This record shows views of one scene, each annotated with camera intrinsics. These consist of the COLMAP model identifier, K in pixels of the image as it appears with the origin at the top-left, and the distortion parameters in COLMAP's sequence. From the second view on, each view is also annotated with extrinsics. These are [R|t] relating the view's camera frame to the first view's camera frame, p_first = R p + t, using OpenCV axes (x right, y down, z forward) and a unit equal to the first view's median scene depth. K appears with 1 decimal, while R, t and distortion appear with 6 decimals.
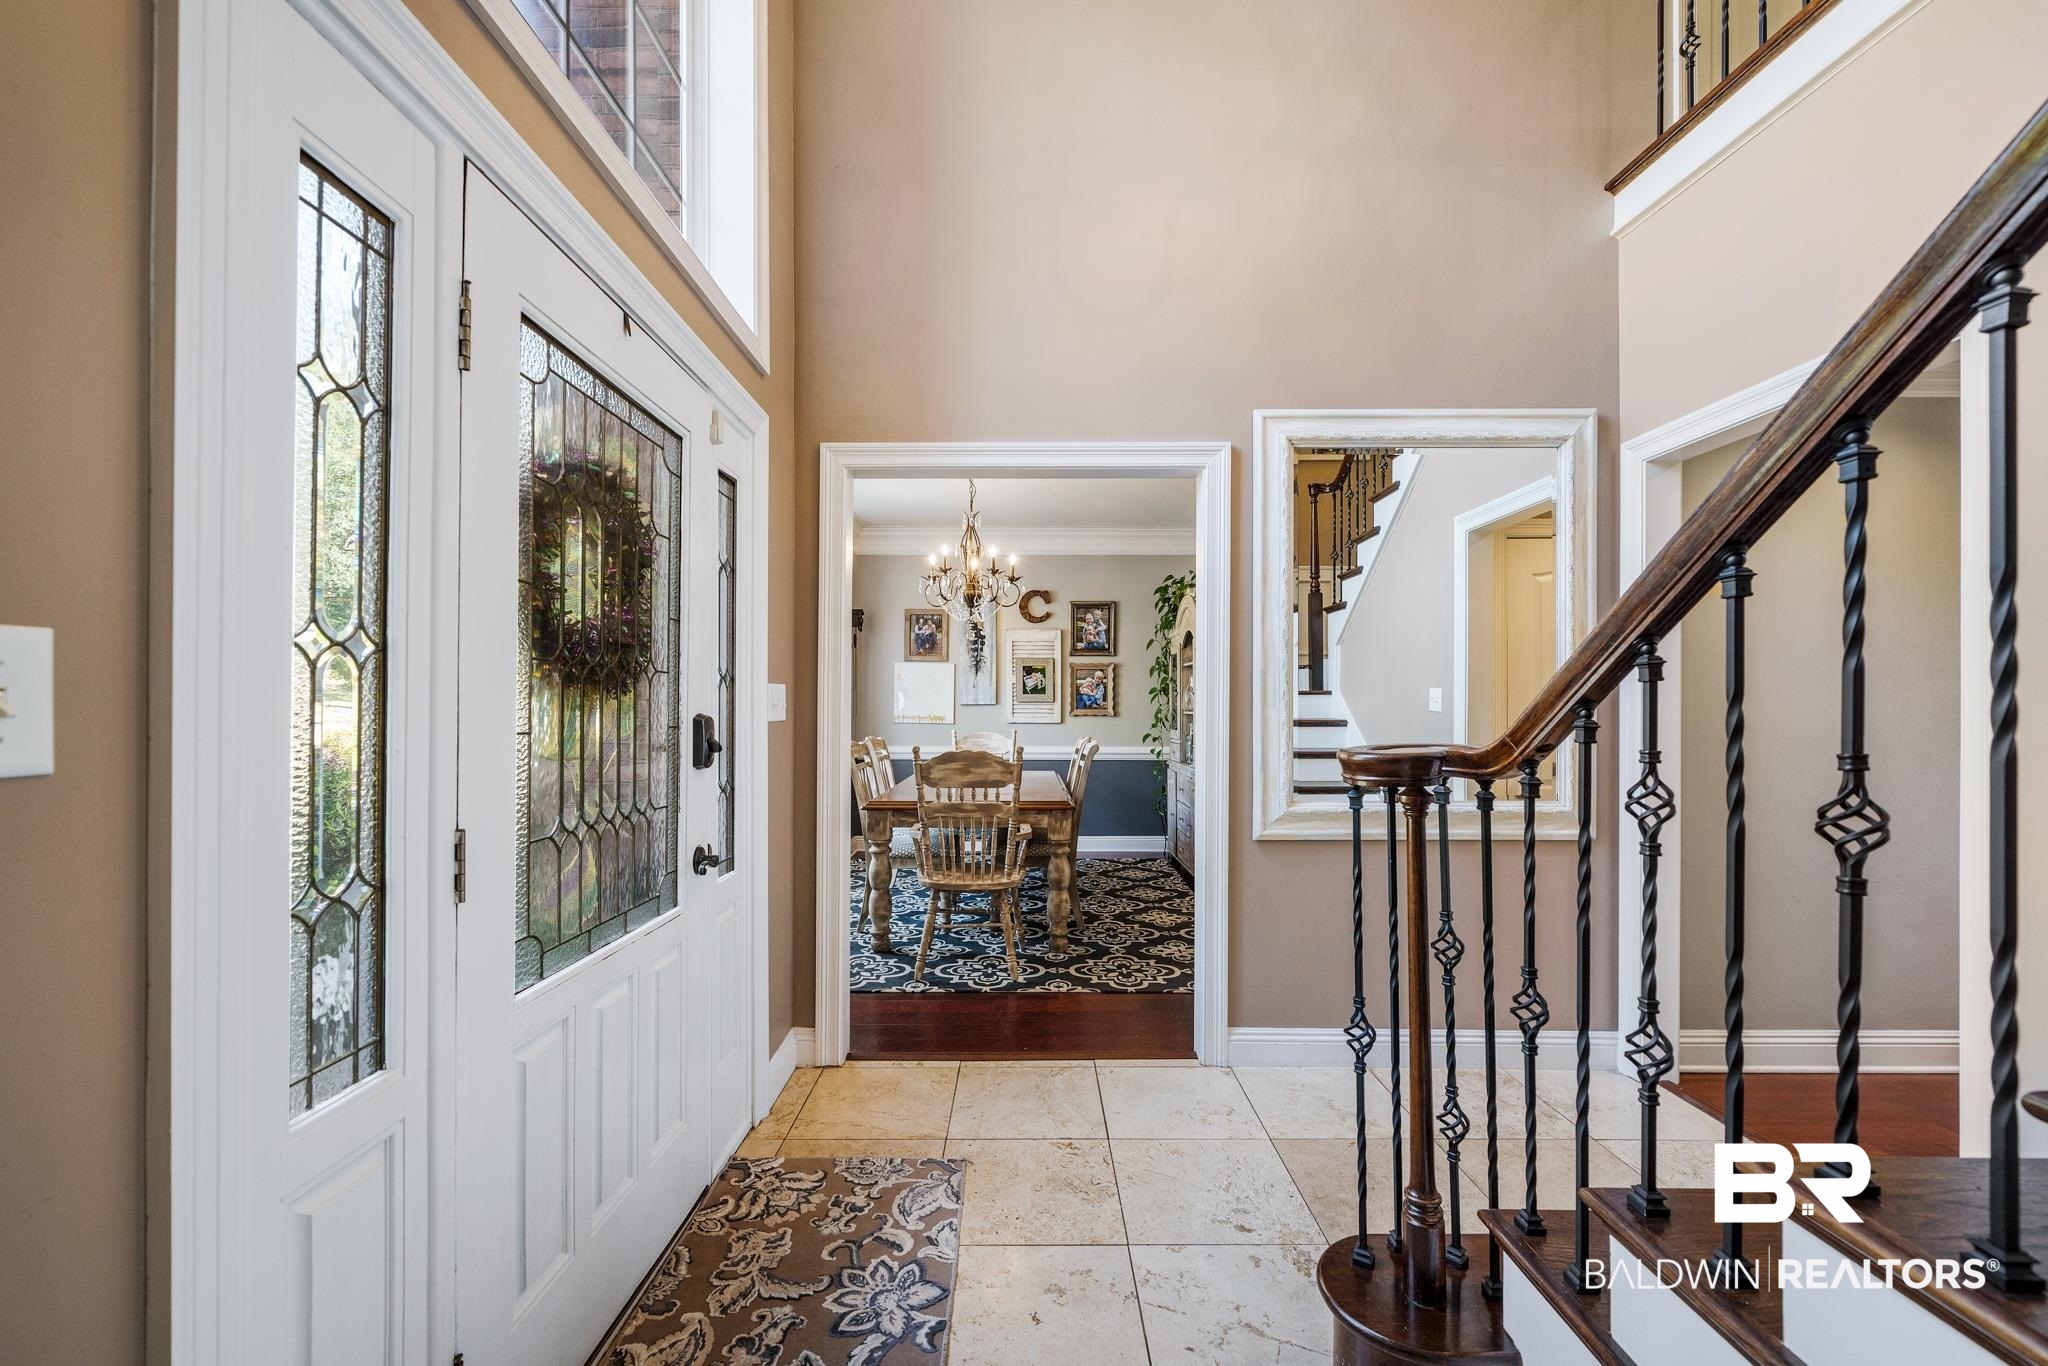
lens RADIAL K [[822.5, 0, 1024.3], [0, 822.5, 696.3], [0, 0, 1]] dist [-0.001392, 0.000128]
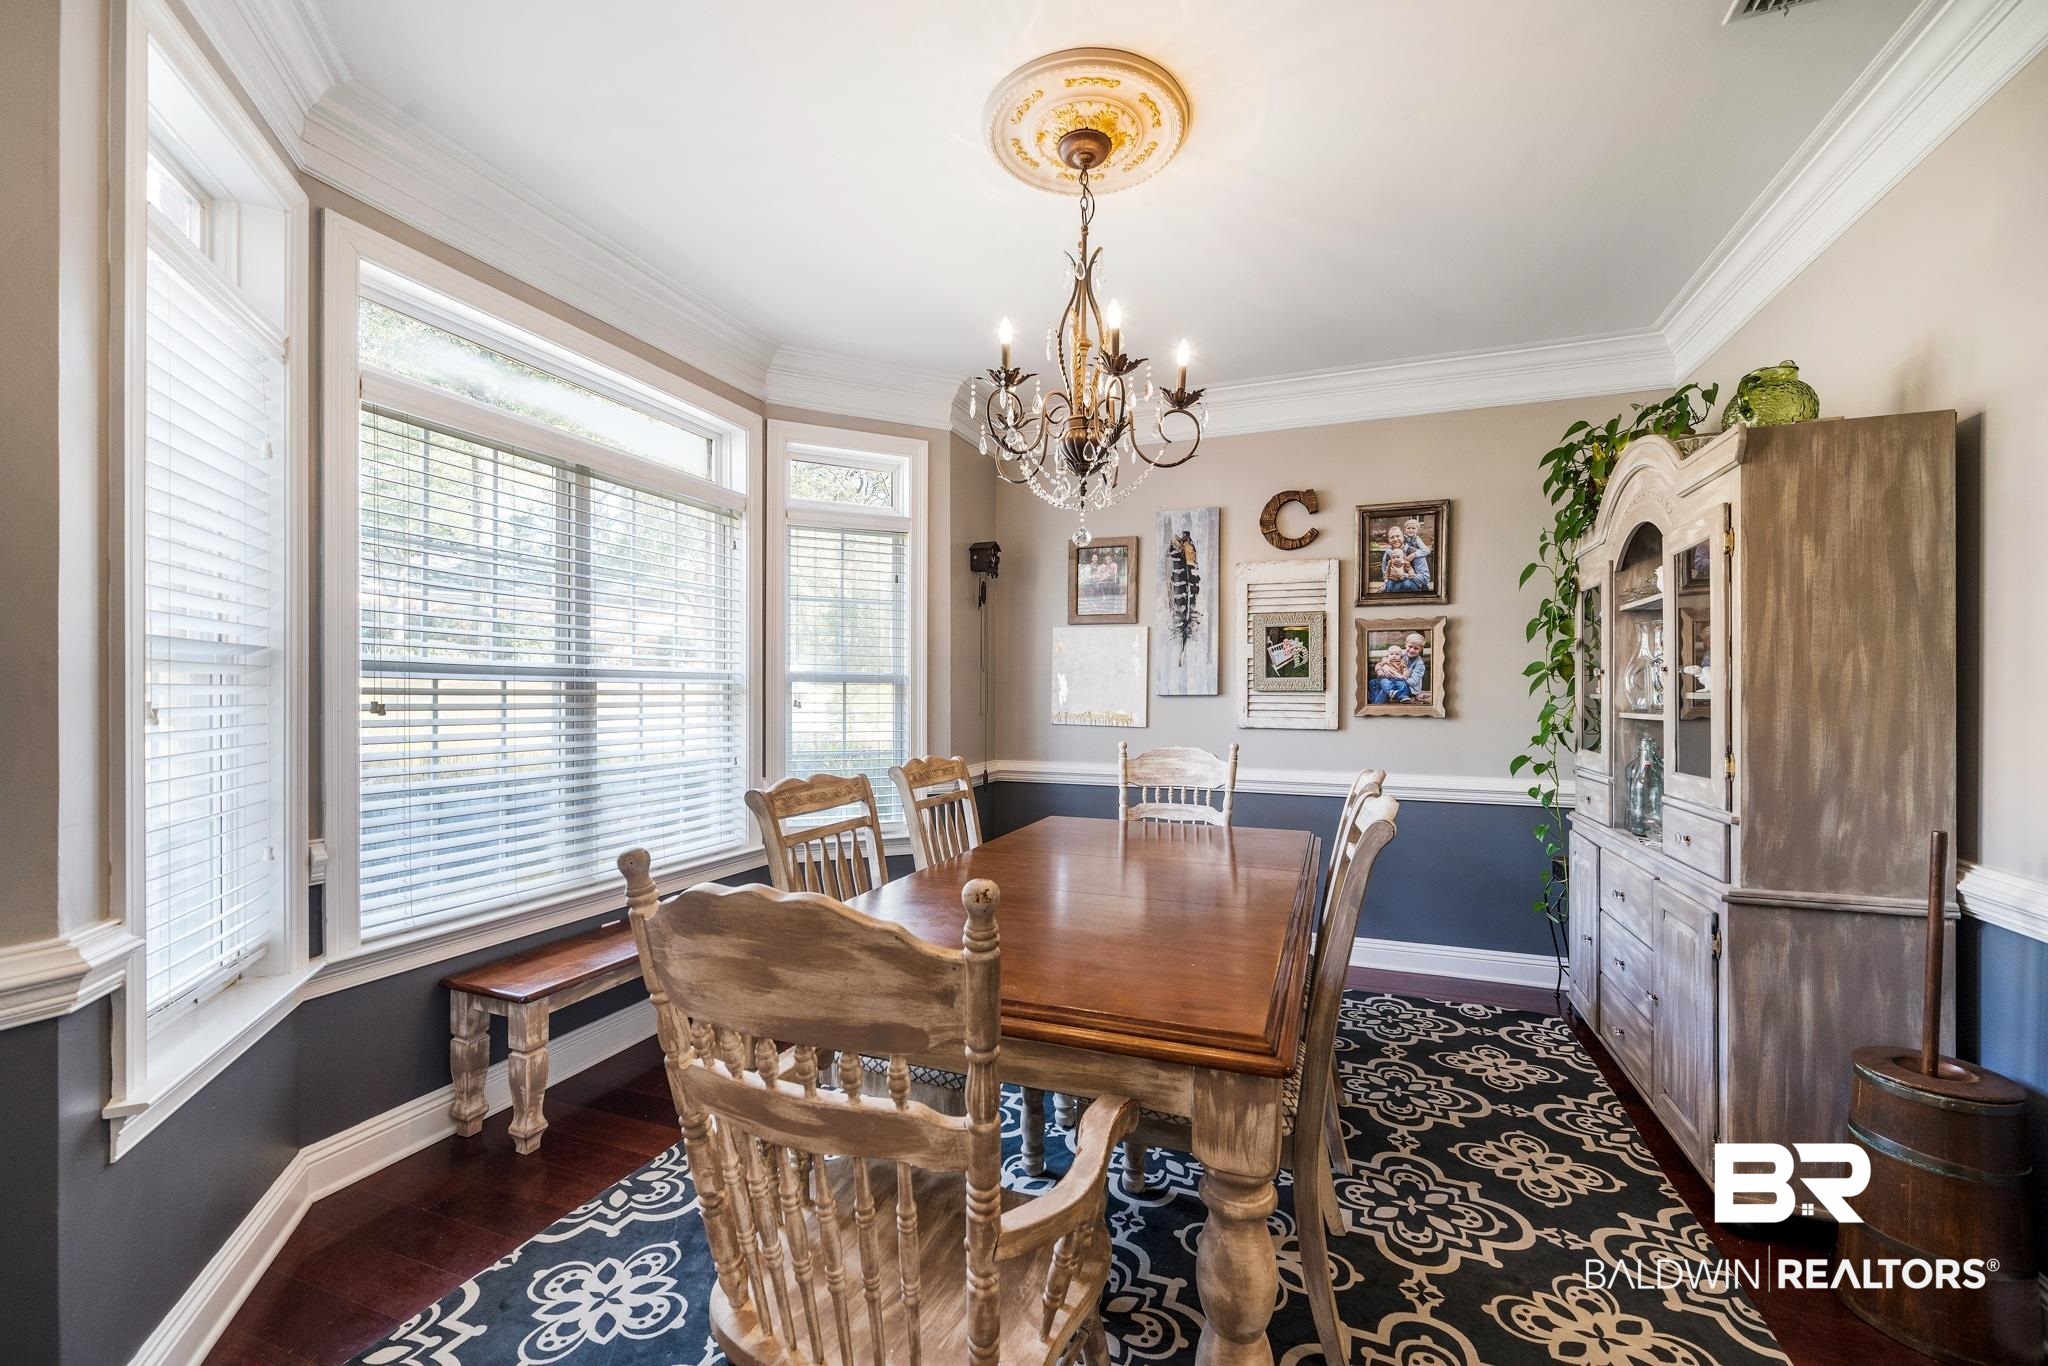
lens RADIAL K [[822.5, 0, 1024.5], [0, 822.5, 694.8], [0, 0, 1]] dist [-0.001392, 0.000128]
pose [[0.934607, 0.002340, -0.355674, 0.044249], [0.001227, 0.999951, 0.009803, 0.003762], [0.355680, -0.009599, 0.934559, 0.415532]]
